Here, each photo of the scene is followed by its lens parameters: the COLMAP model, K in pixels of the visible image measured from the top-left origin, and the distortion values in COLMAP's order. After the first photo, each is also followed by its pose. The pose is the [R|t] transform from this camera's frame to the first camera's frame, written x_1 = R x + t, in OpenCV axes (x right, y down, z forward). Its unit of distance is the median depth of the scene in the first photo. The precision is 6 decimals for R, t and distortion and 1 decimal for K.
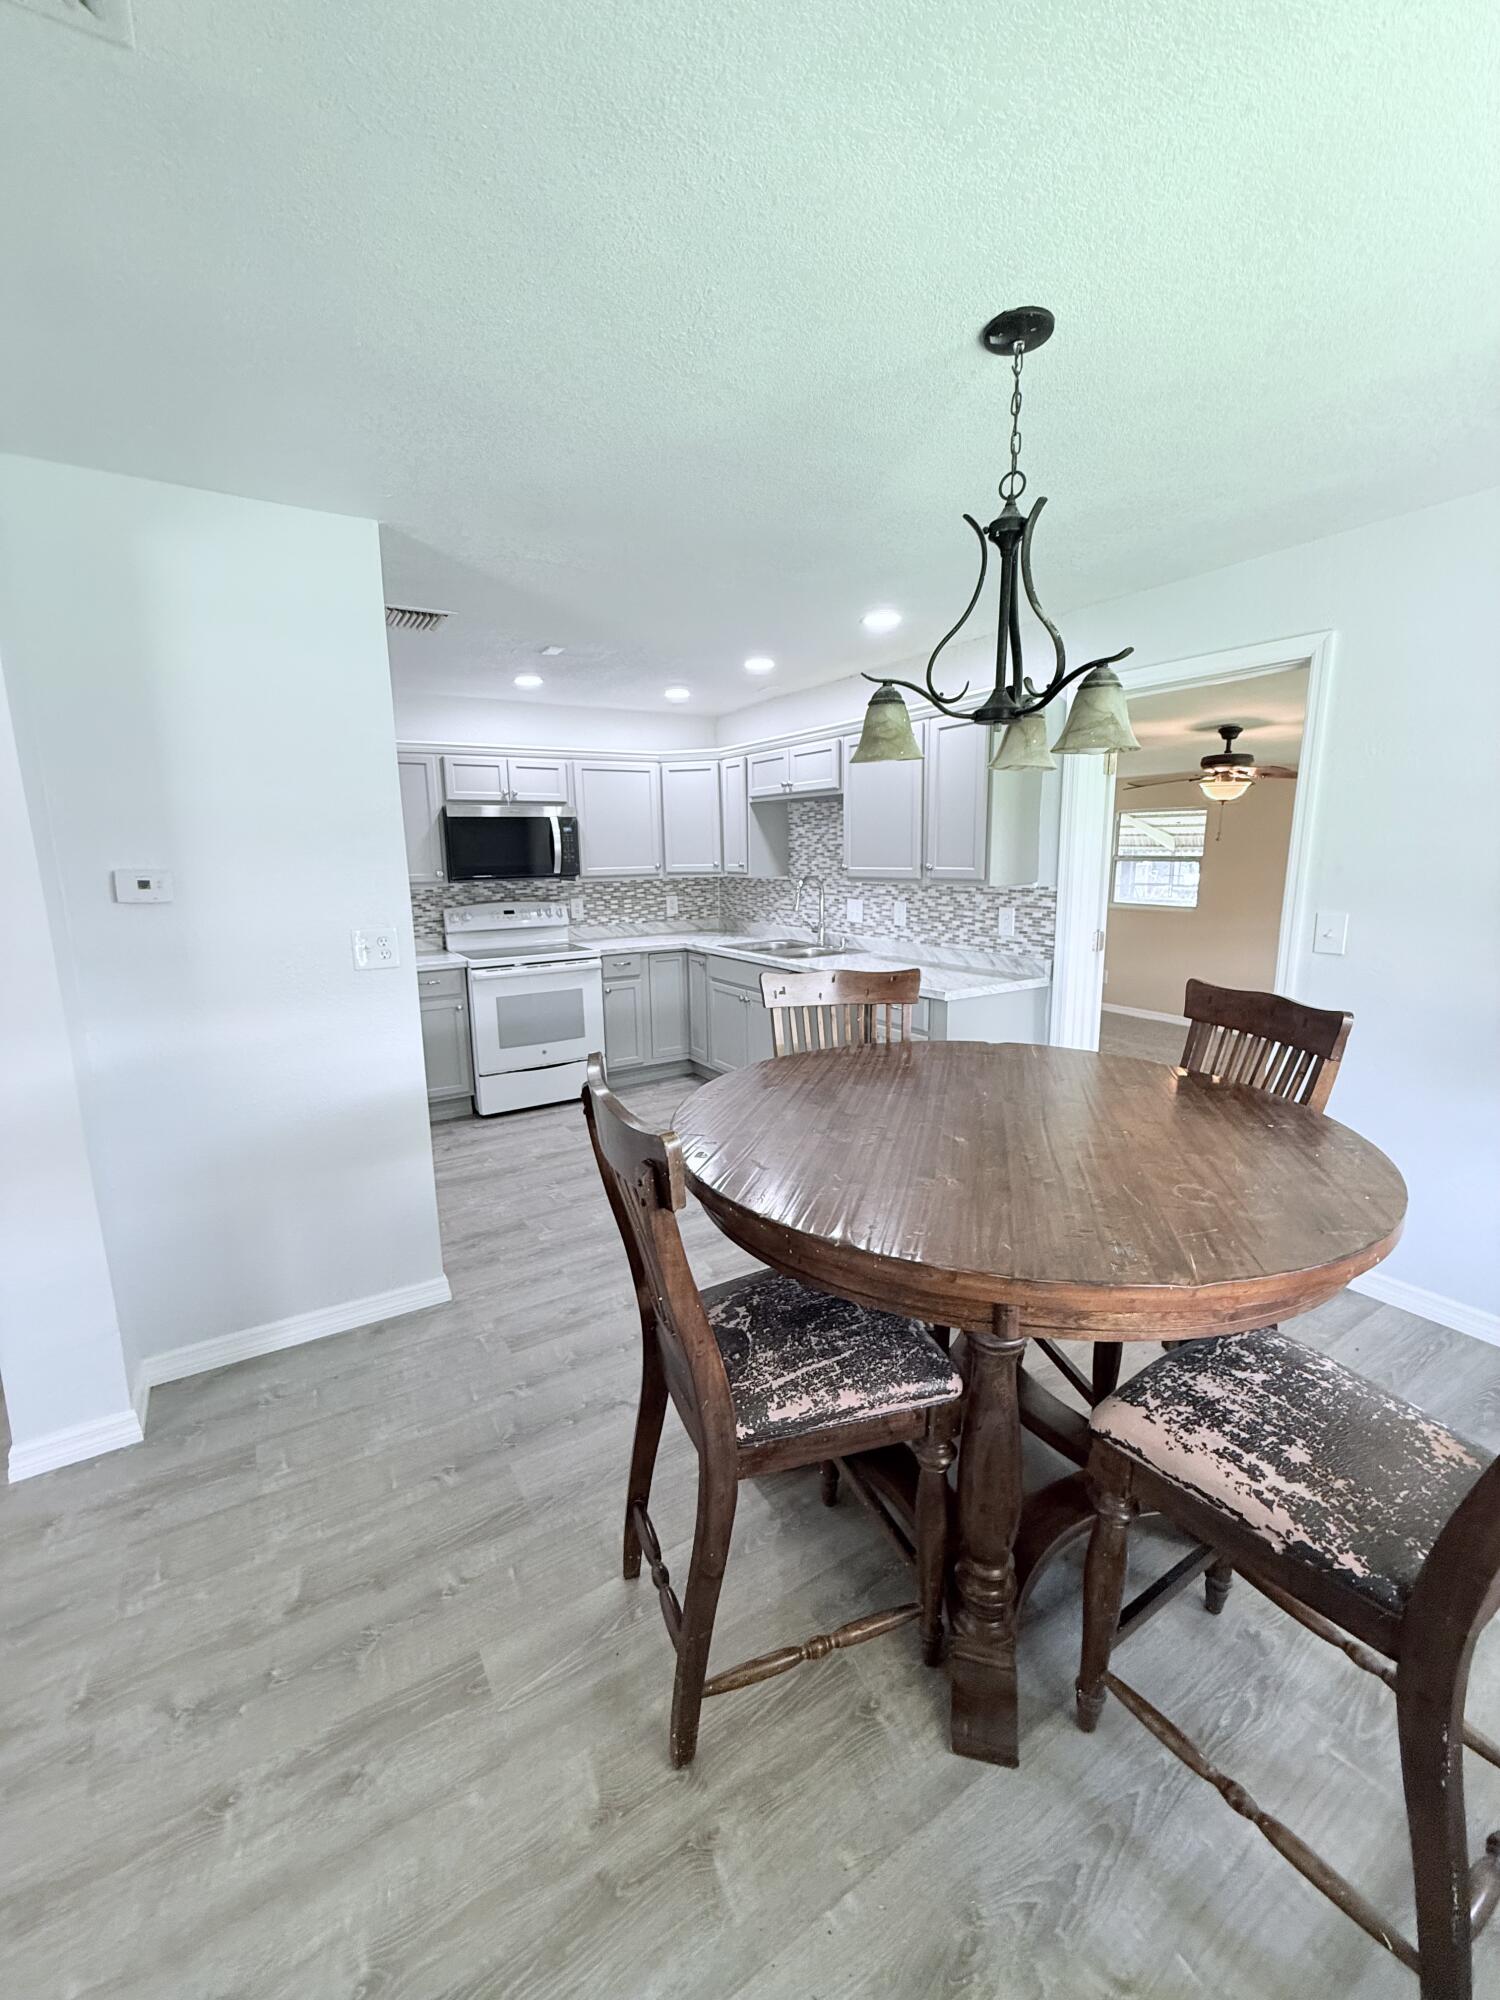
lens RADIAL K [[798.5, 0, 749.5], [0, 798.5, 995.9], [0, 0, 1]] dist [-0.001197, 0.000604]
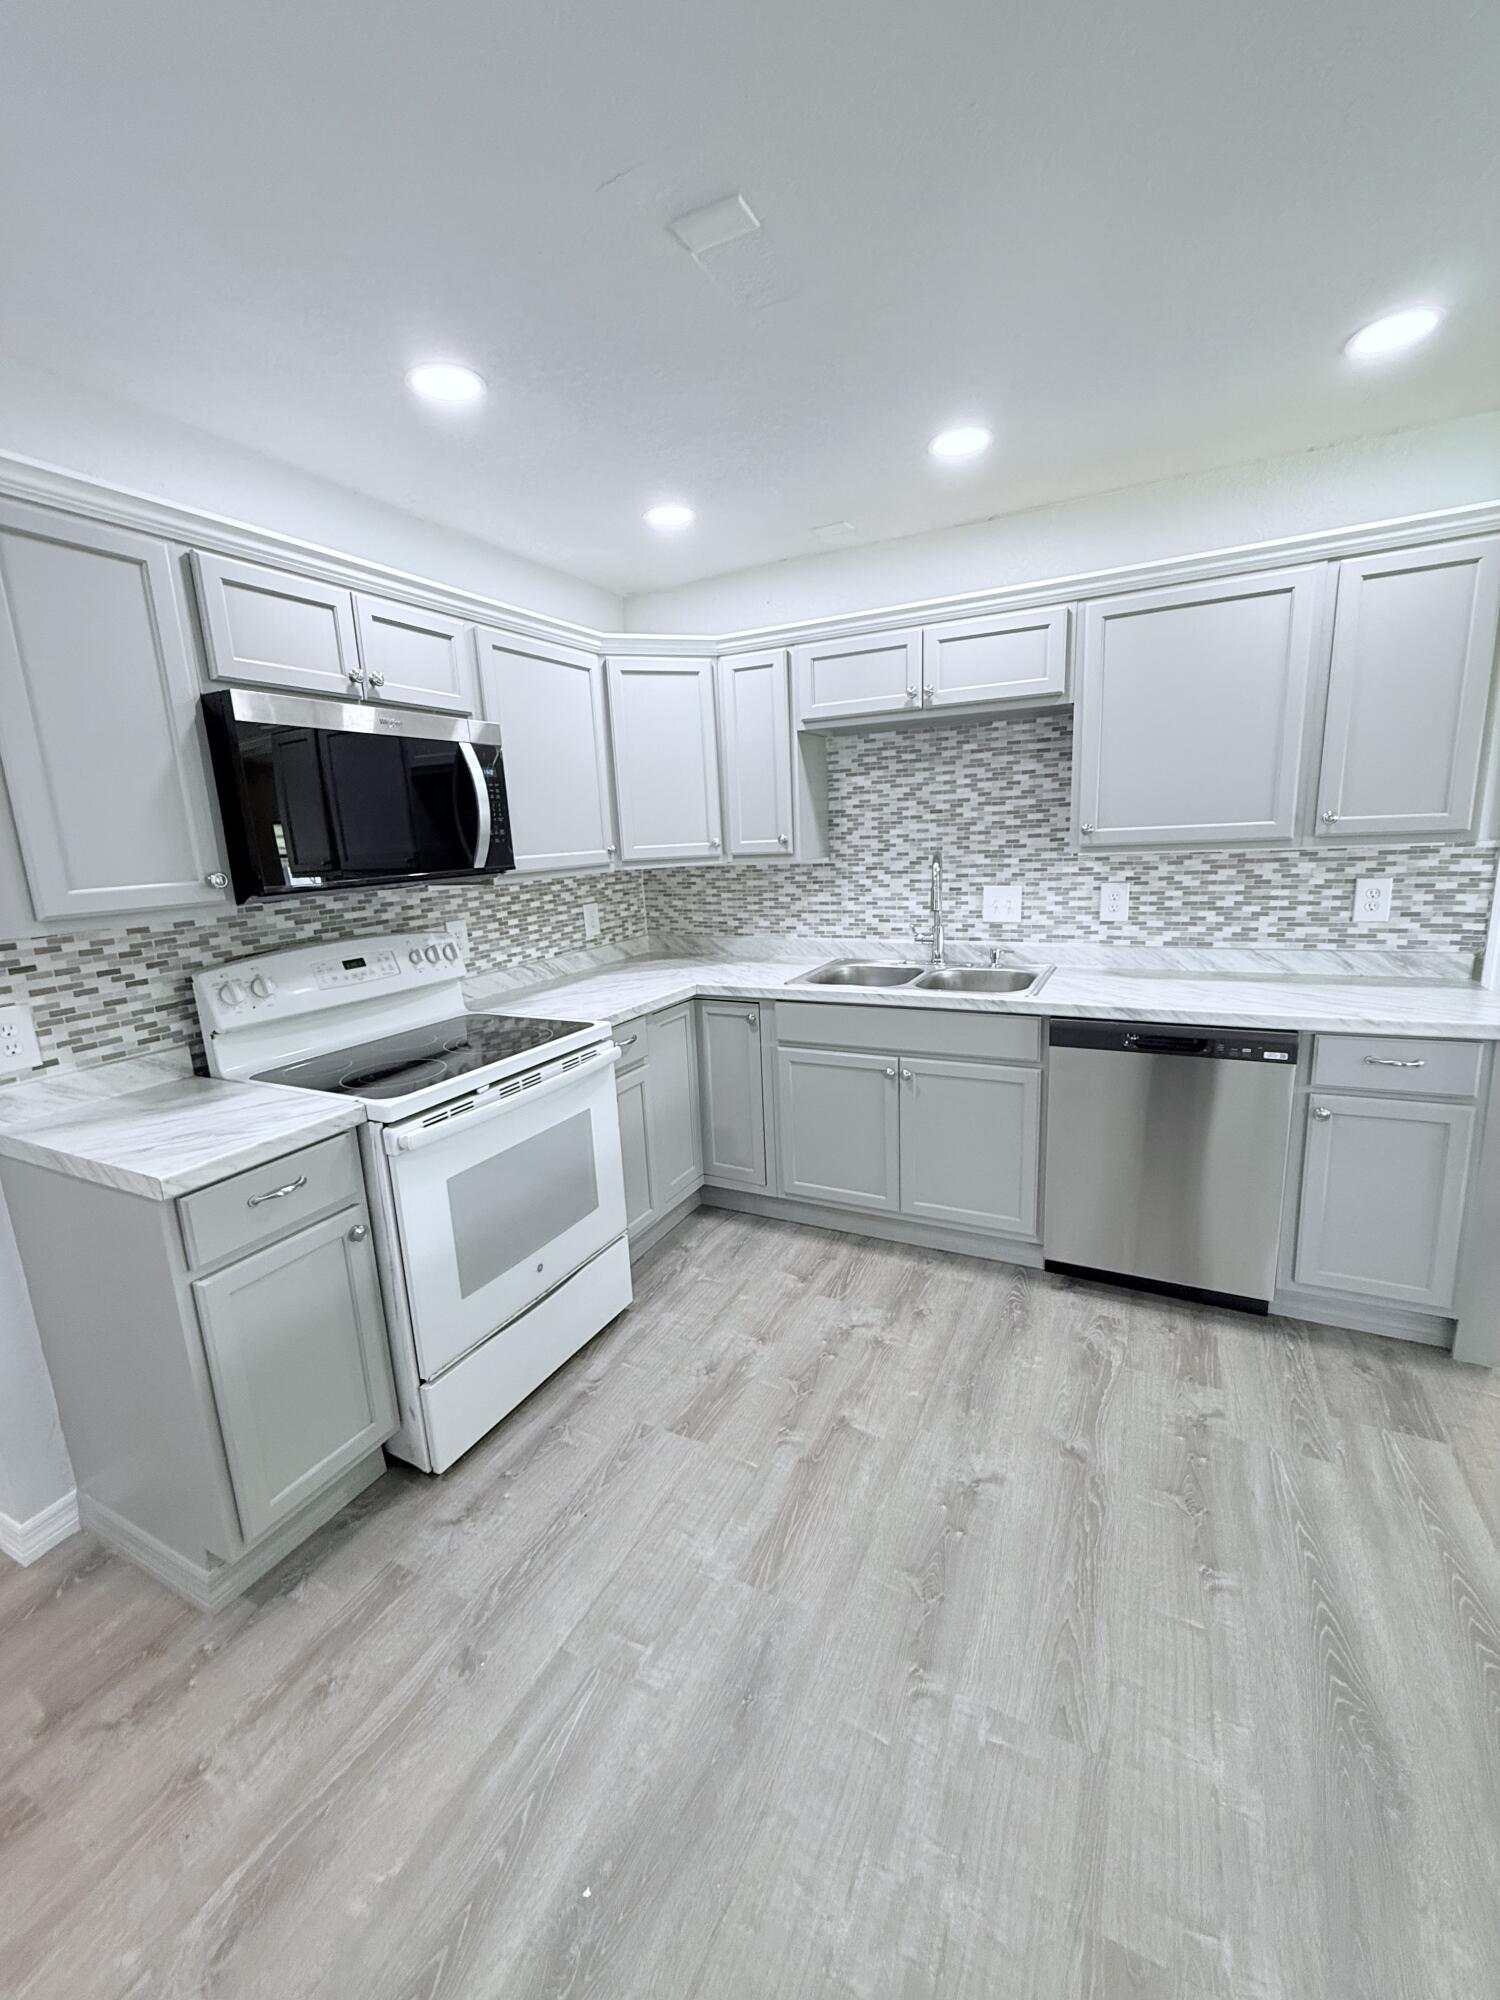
lens RADIAL K [[798.5, 0, 749.5], [0, 798.5, 995.9], [0, 0, 1]] dist [-0.001197, 0.000604]
pose [[0.856723, -0.126329, 0.500067, -0.393798], [0.124521, 0.991521, 0.037152, -0.089613], [-0.500520, 0.030440, 0.865190, 0.601693]]
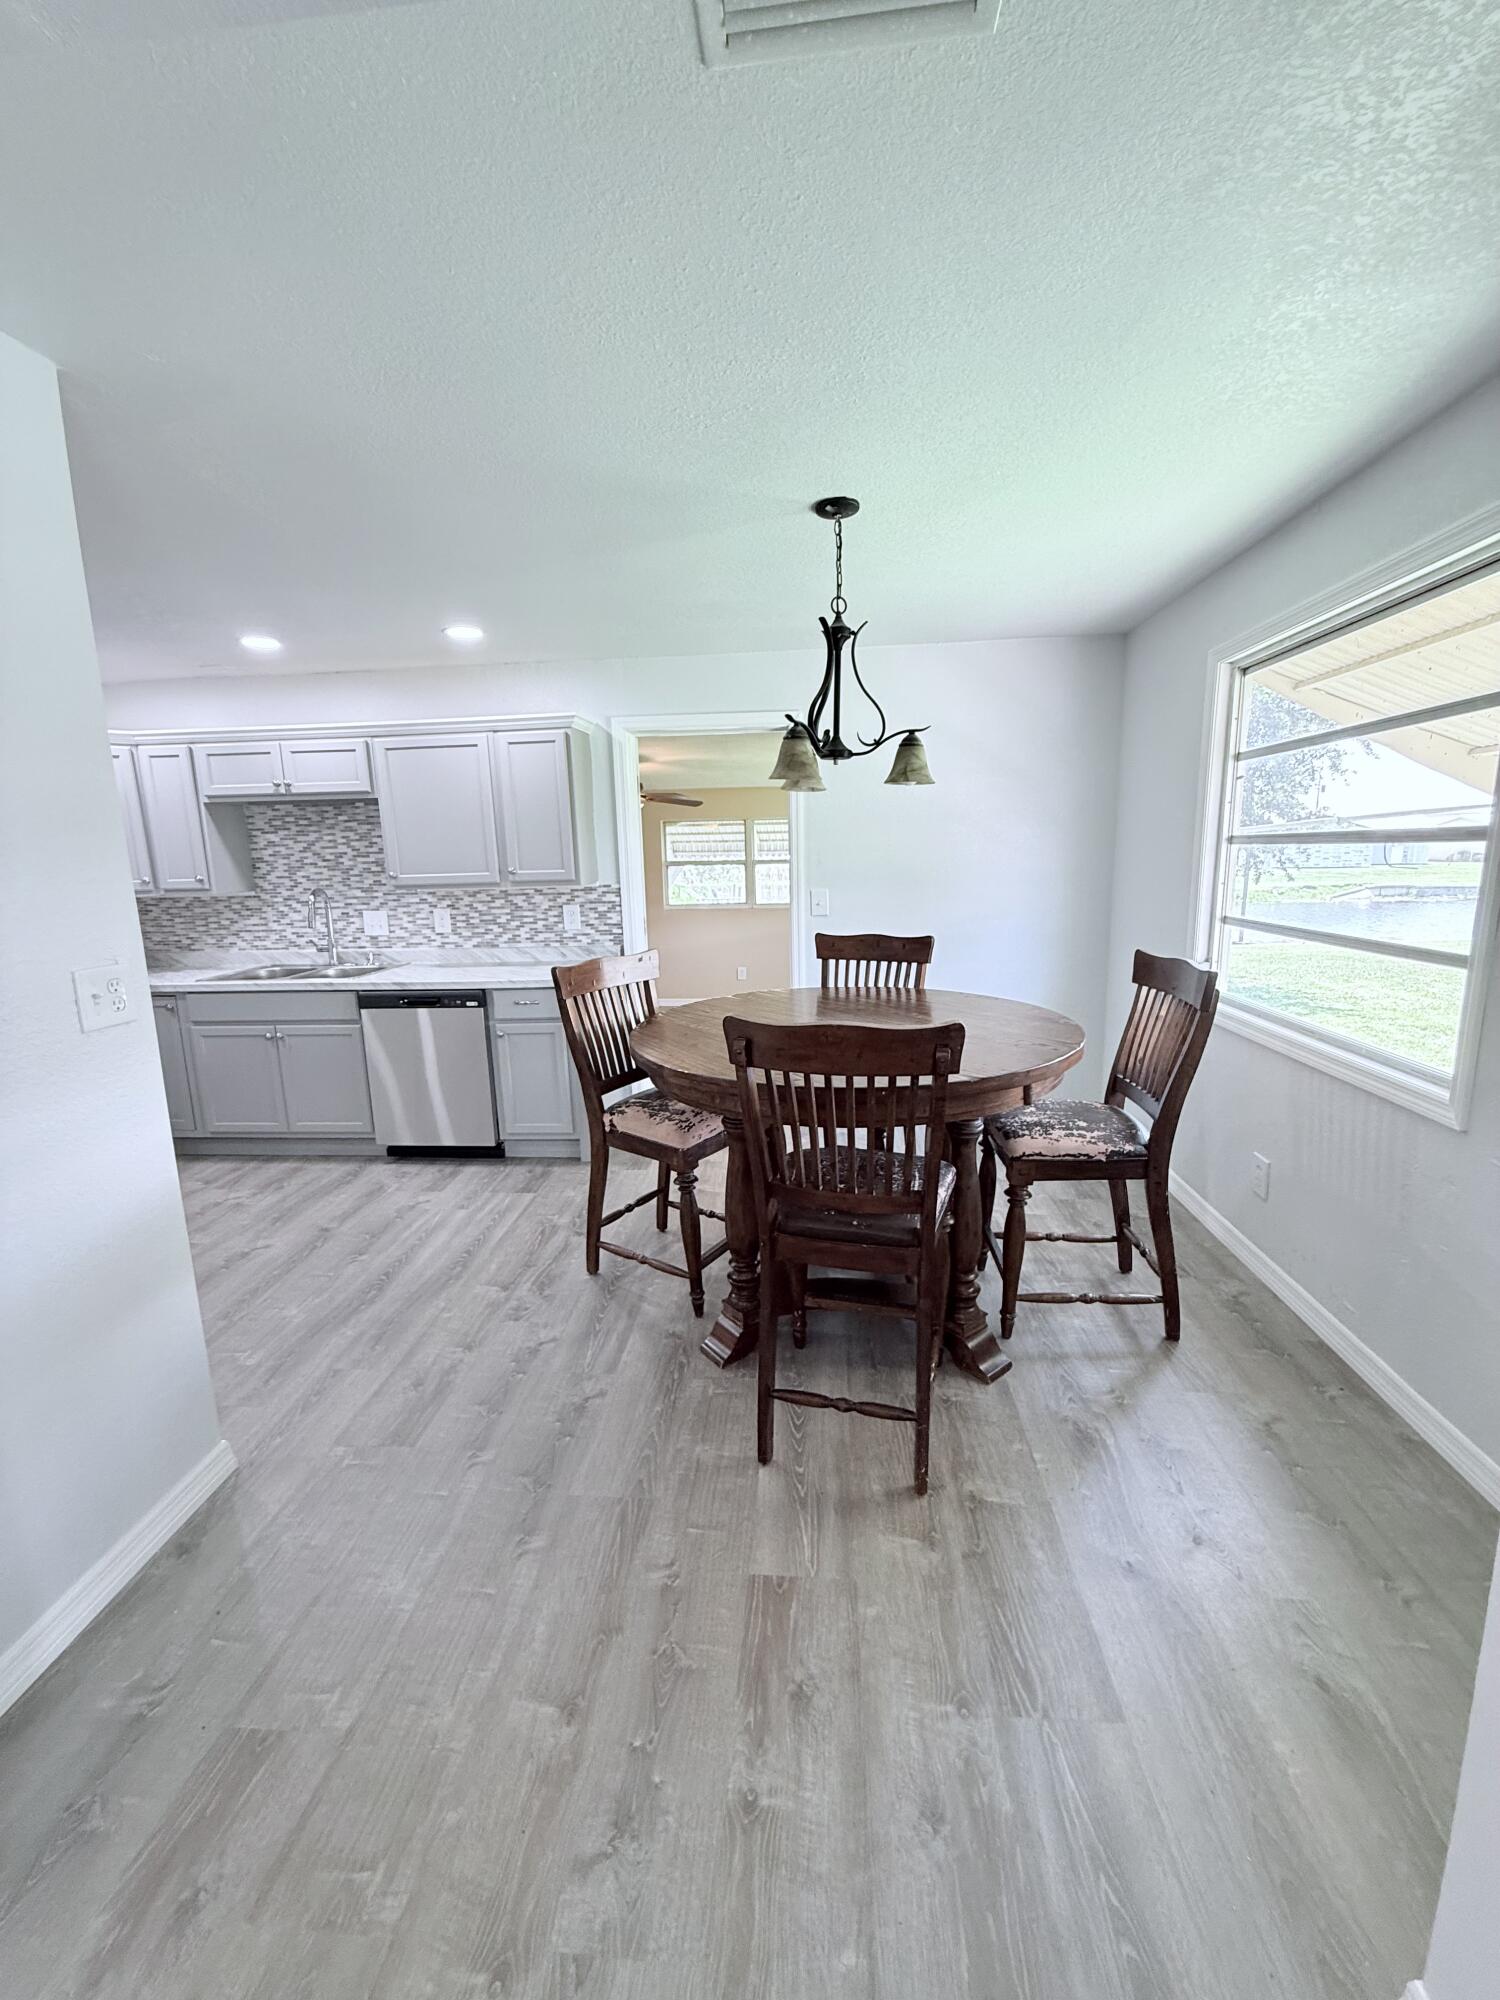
lens RADIAL K [[798.5, 0, 749.5], [0, 798.5, 995.9], [0, 0, 1]] dist [-0.001197, 0.000604]
pose [[0.603190, -0.145202, 0.784269, -0.381002], [0.160811, 0.985236, 0.058728, -0.007158], [-0.781218, 0.090695, 0.617635, 0.090739]]
